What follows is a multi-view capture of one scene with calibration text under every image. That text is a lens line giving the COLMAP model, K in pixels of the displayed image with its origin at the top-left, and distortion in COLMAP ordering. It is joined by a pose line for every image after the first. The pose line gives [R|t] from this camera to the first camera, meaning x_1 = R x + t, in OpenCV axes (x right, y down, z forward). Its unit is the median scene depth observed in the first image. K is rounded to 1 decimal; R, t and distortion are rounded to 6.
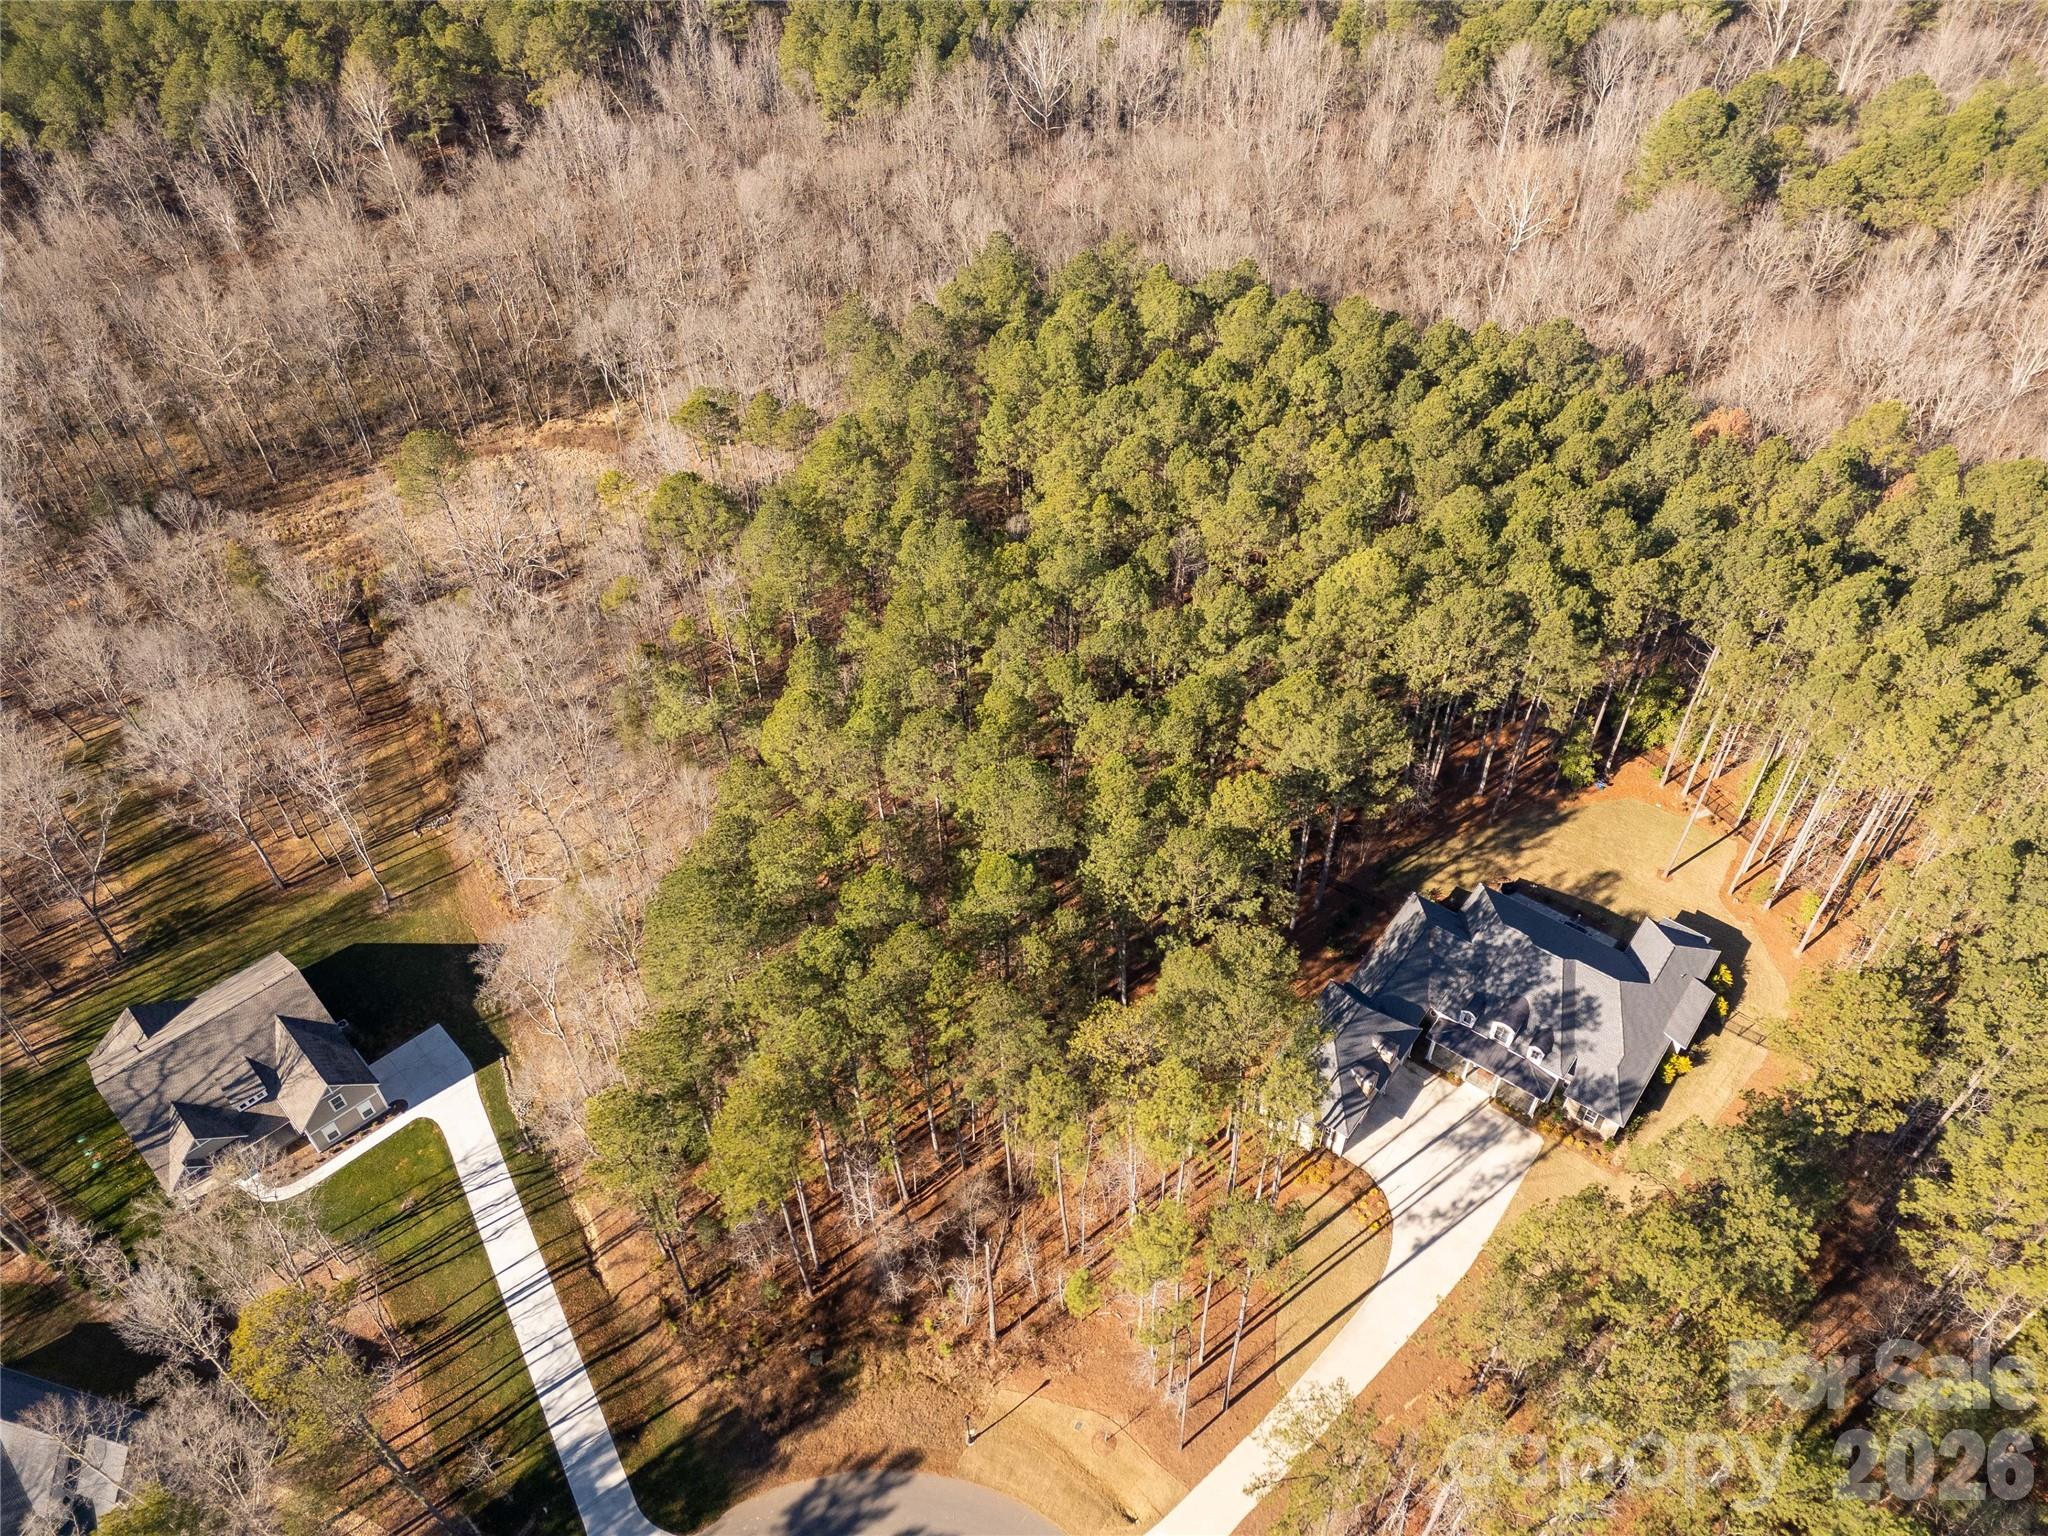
lens RADIAL K [[1518.4, 0, 1036.3], [0, 1518.4, 762.1], [0, 0, 1]] dist [0.068851, -0.052333]
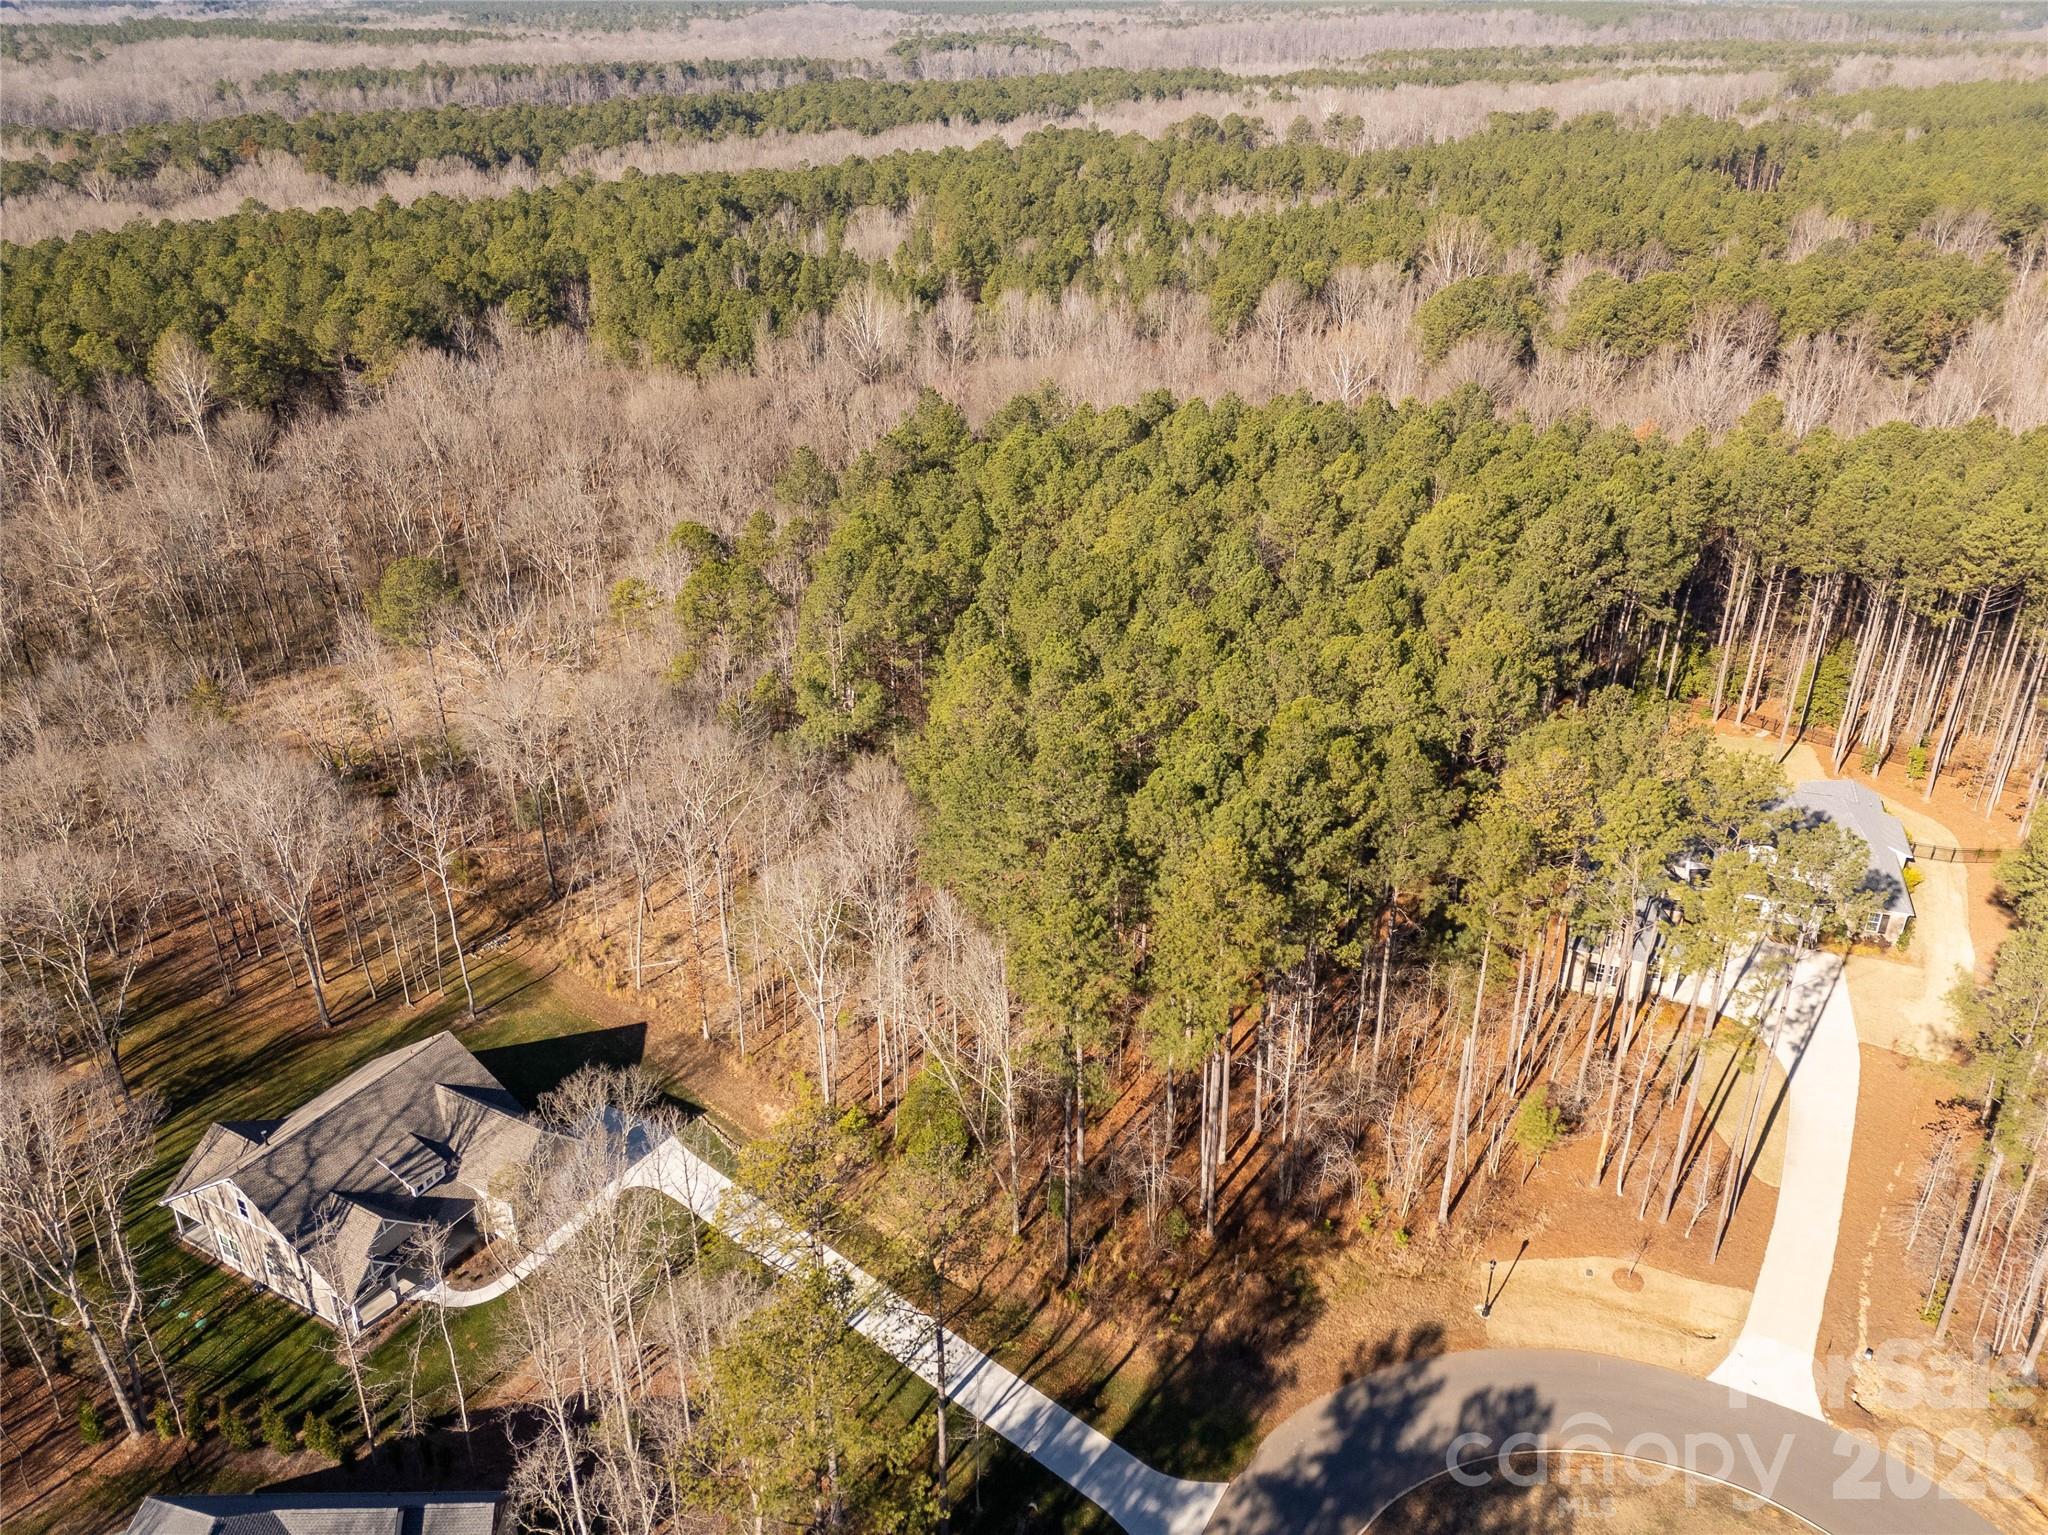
lens RADIAL K [[1518.4, 0, 1014.5], [0, 1518.4, 766.1], [0, 0, 1]] dist [0.068851, -0.052333]
pose [[0.957043, -0.120558, 0.263694, -0.408074], [0.196287, 0.938757, -0.283208, 0.302931], [-0.213402, 0.322802, 0.922095, 0.161556]]
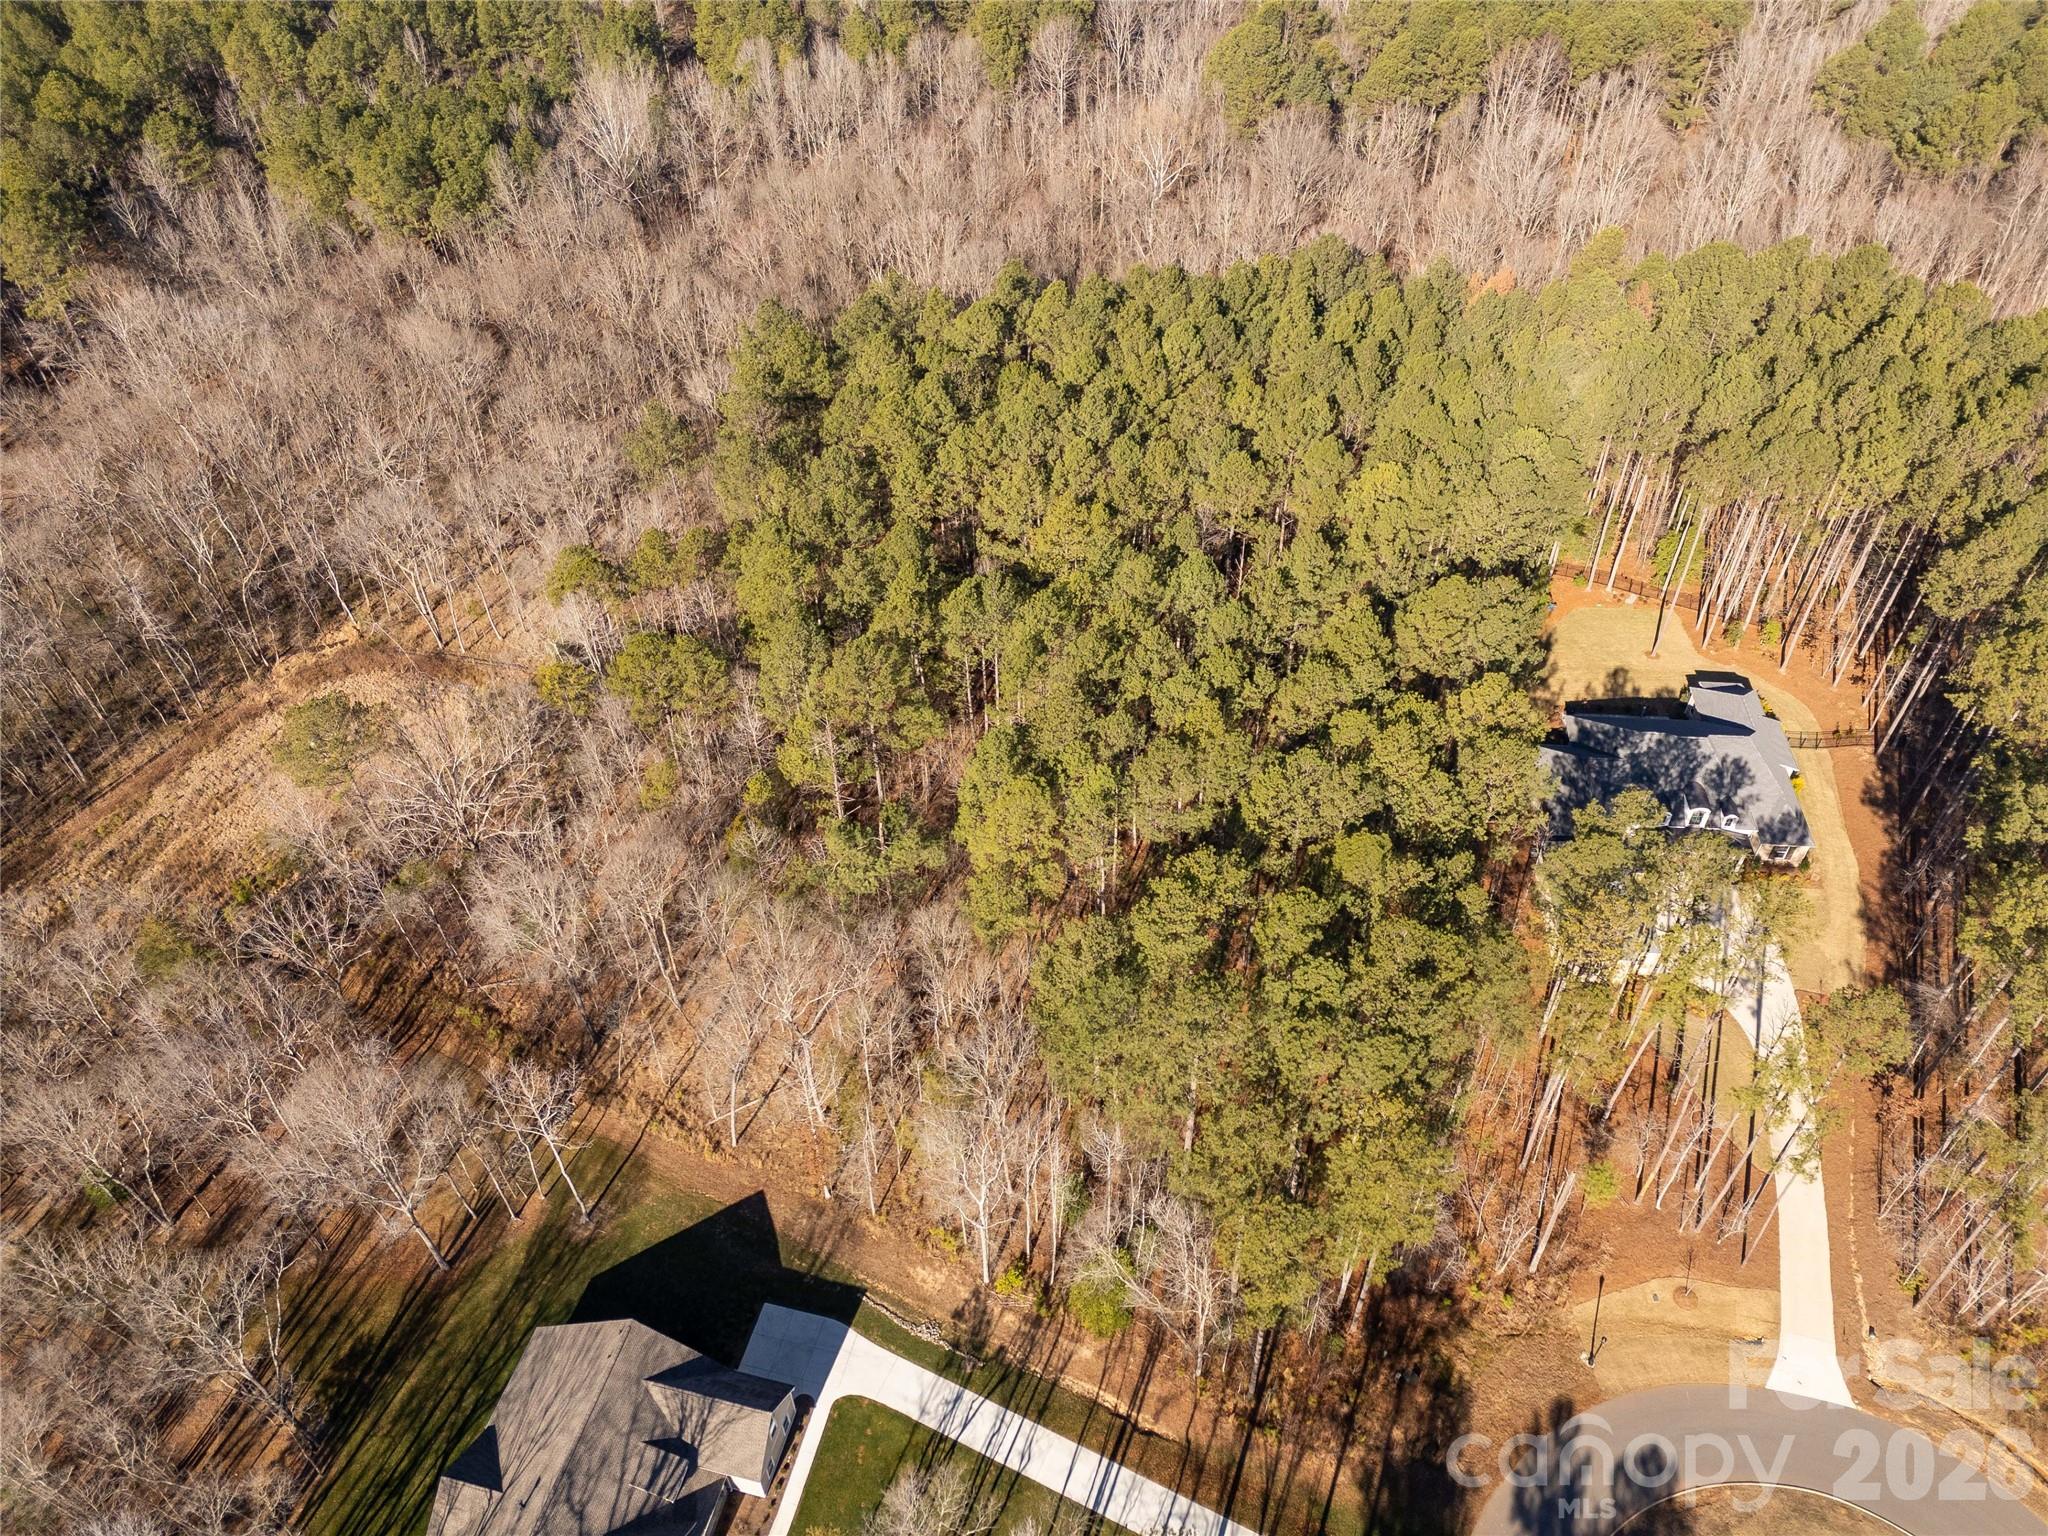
lens RADIAL K [[1518.4, 0, 1039.7], [0, 1518.4, 739.0], [0, 0, 1]] dist [0.068851, -0.052333]
pose [[0.845388, -0.370628, 0.384649, -0.519104], [0.379124, 0.923607, 0.056695, -0.125009], [-0.376277, 0.097900, 0.921320, 0.123791]]
